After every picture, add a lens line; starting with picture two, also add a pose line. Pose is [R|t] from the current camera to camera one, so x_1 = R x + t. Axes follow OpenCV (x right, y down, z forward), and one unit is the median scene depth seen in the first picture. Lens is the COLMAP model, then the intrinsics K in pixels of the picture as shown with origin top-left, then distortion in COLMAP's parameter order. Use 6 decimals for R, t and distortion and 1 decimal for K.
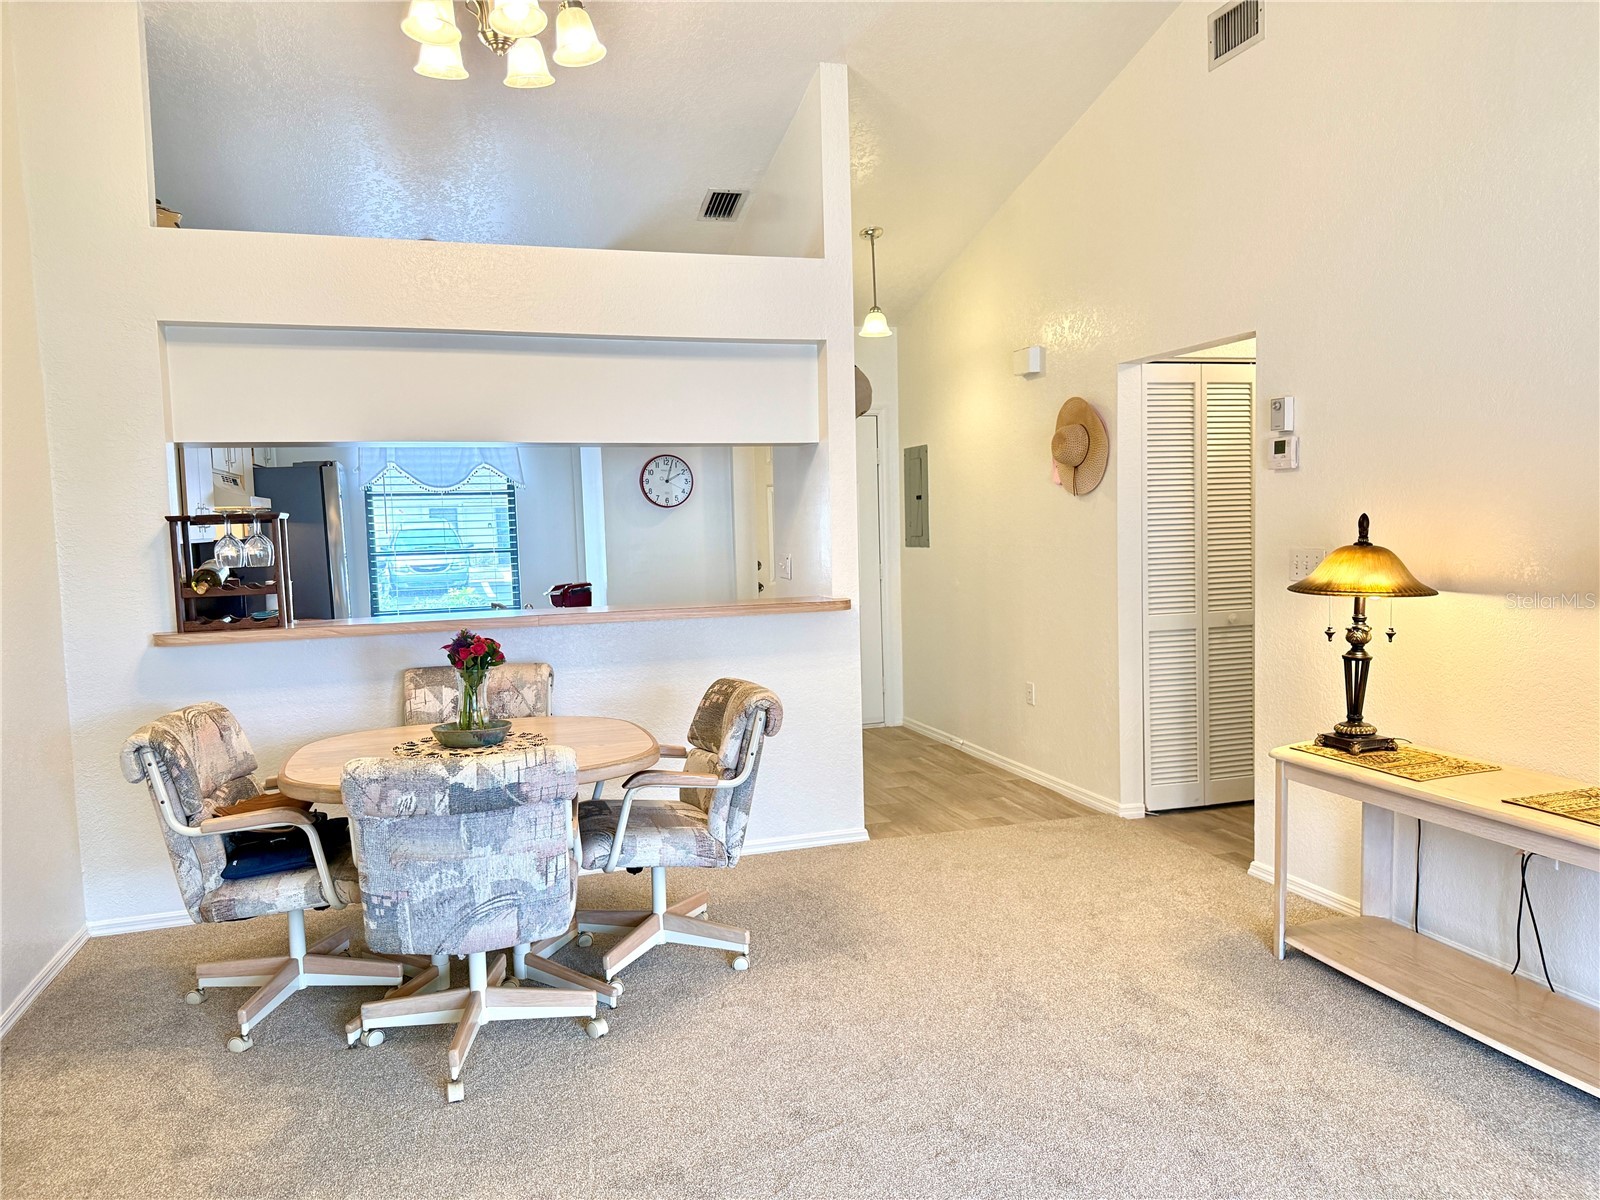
lens RADIAL K [[1118.5, 0, 793.6], [0, 1118.5, 639.4], [0, 0, 1]] dist [0.048251, -0.023753]
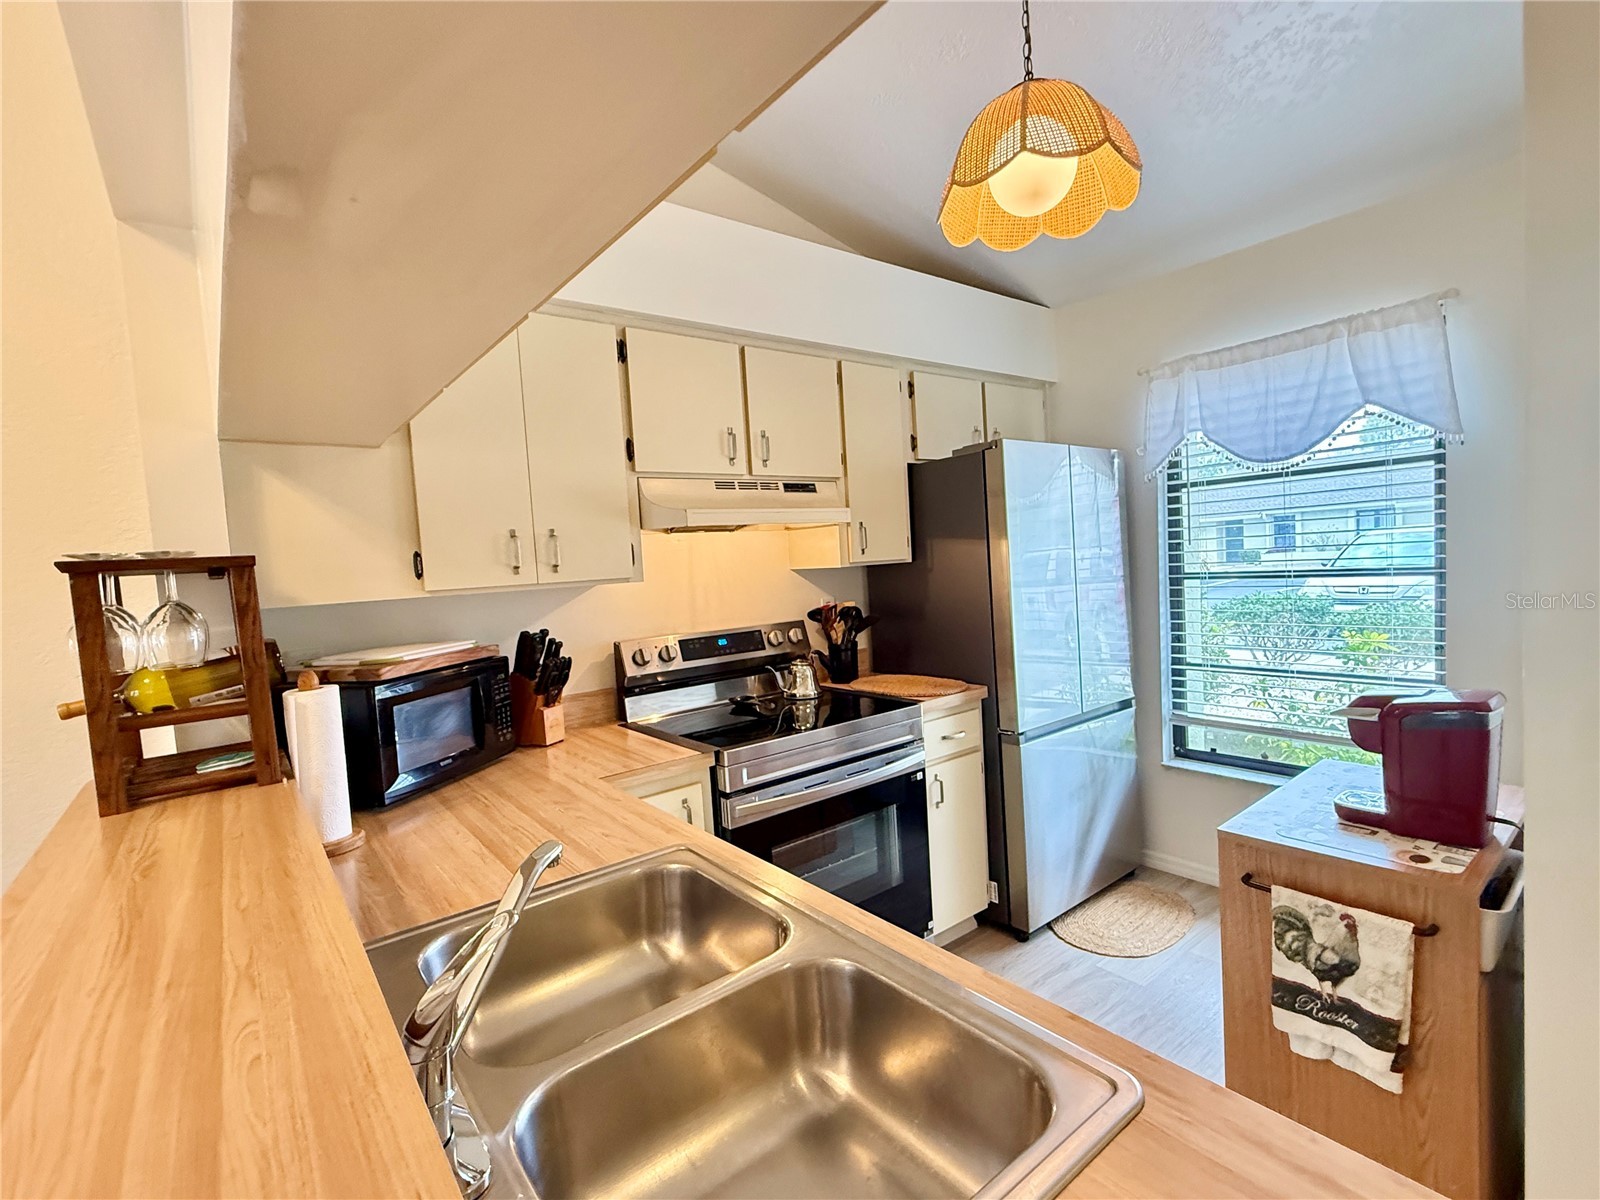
lens RADIAL K [[745.1, 0, 809.6], [0, 745.1, 603.6], [0, 0, 1]] dist [0.005457, 0.001263]
pose [[0.369070, 0.062595, -0.927291, -0.086540], [-0.053043, 0.997522, 0.046224, -0.123449], [0.927887, 0.032127, 0.371476, 1.156591]]
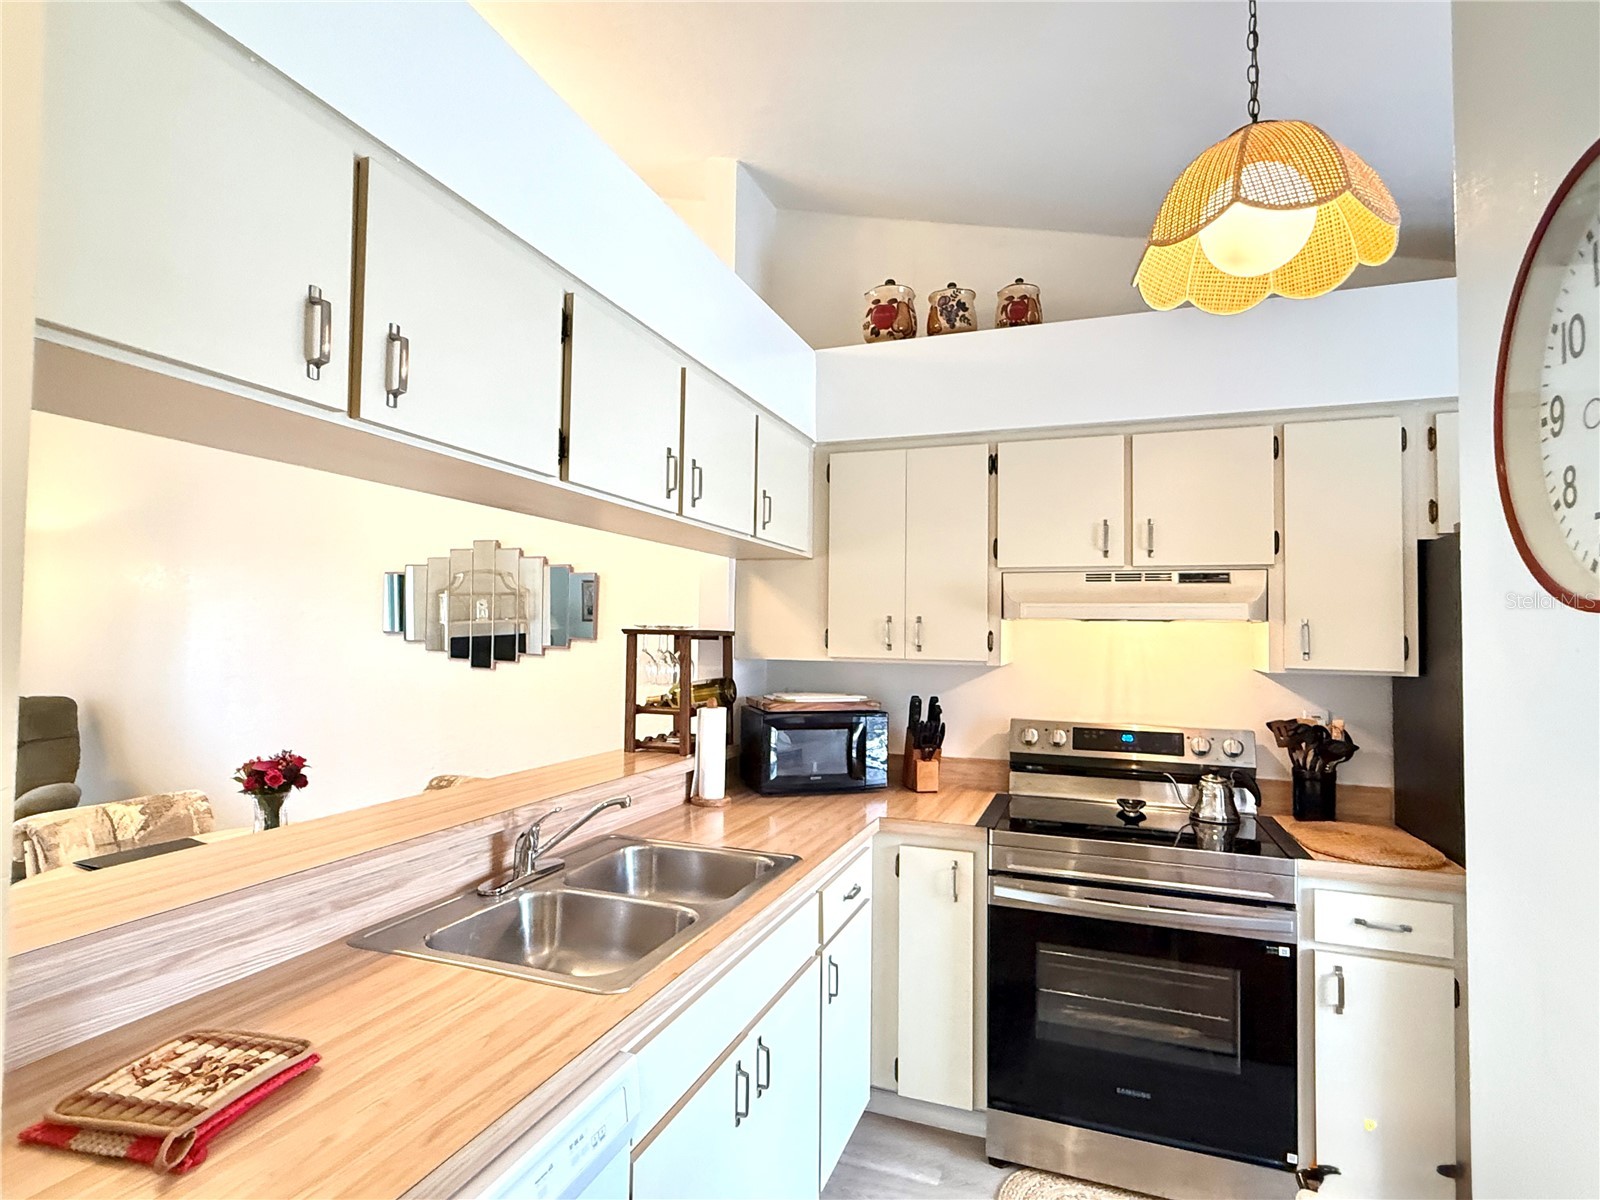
lens RADIAL K [[833.7, 0, 795.9], [0, 833.7, 595.3], [0, 0, 1]] dist [-0.001600, 0.003824]
pose [[-0.604906, -0.019162, -0.796066, 0.001032], [-0.086033, 0.995431, 0.041413, -0.178475], [0.791636, 0.093539, -0.603791, 1.517514]]
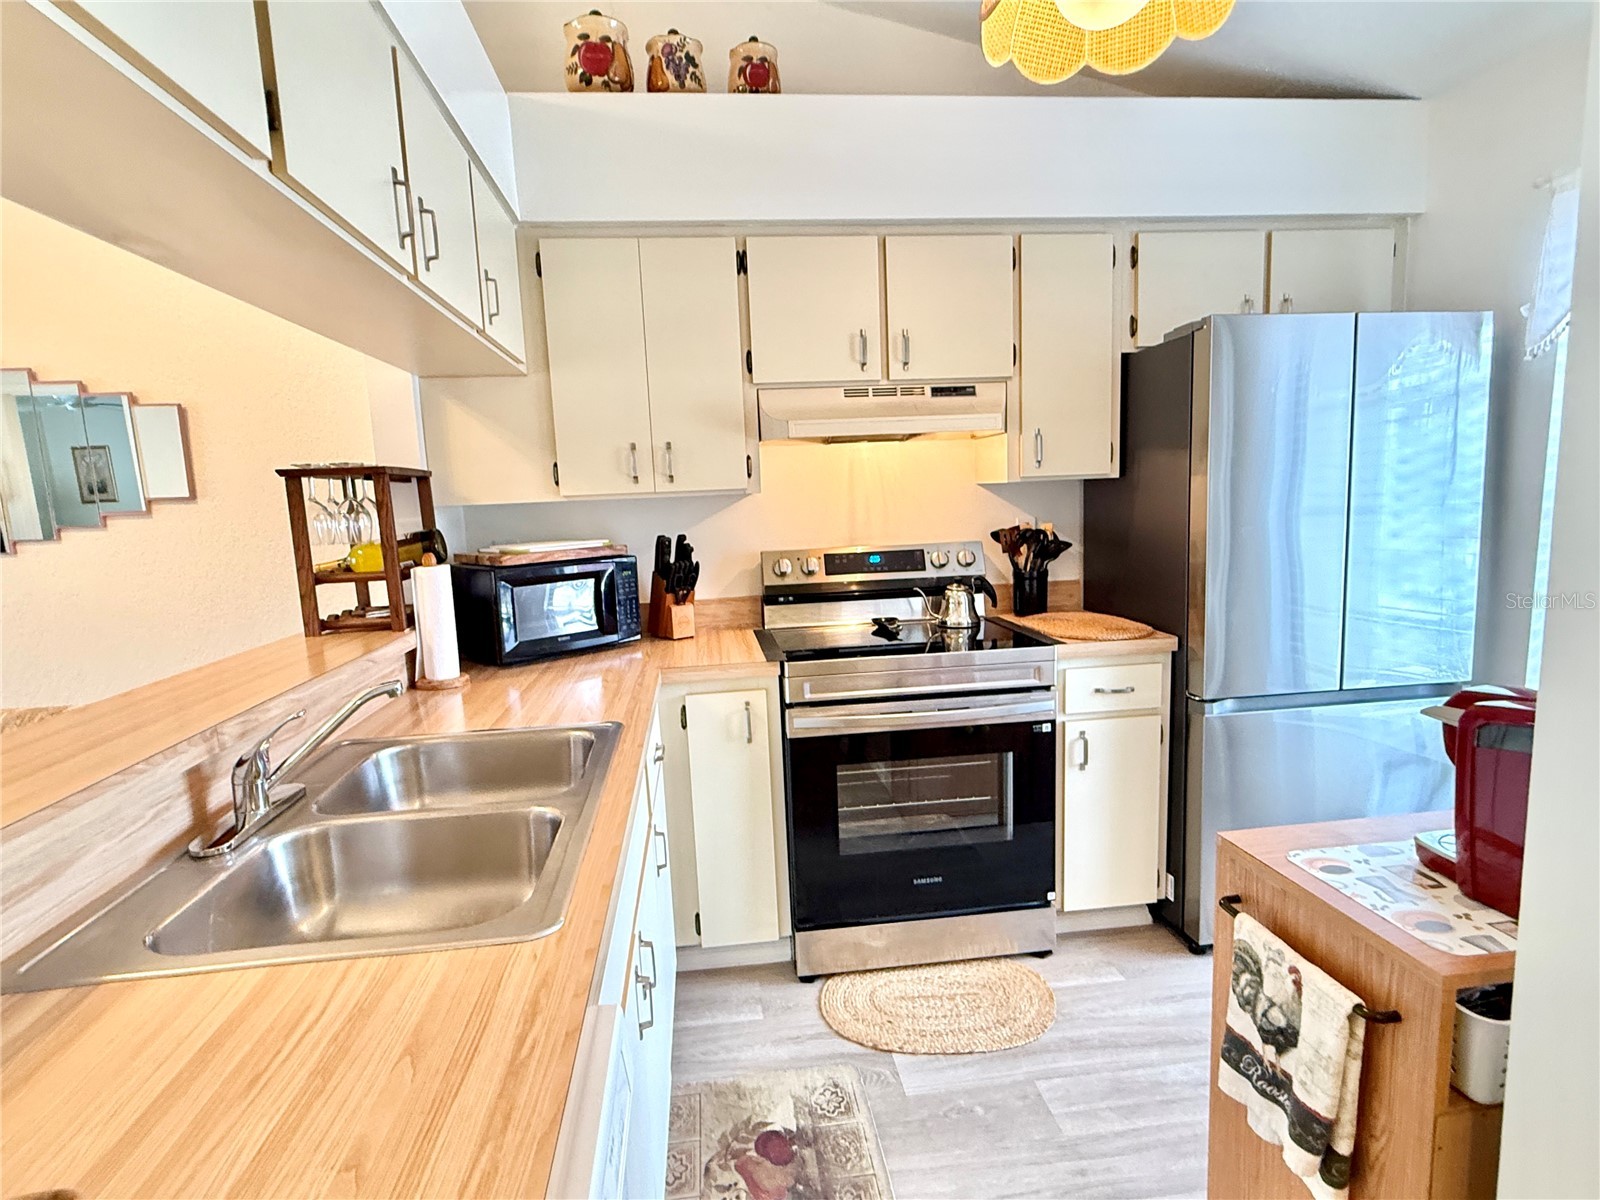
lens RADIAL K [[833.7, 0, 798.7], [0, 833.7, 604.7], [0, 0, 1]] dist [-0.001600, 0.003824]
pose [[-0.173028, 0.166216, -0.970790, -0.023220], [-0.061001, 0.981956, 0.179001, -0.139101], [0.983026, 0.090191, -0.159766, 1.381246]]
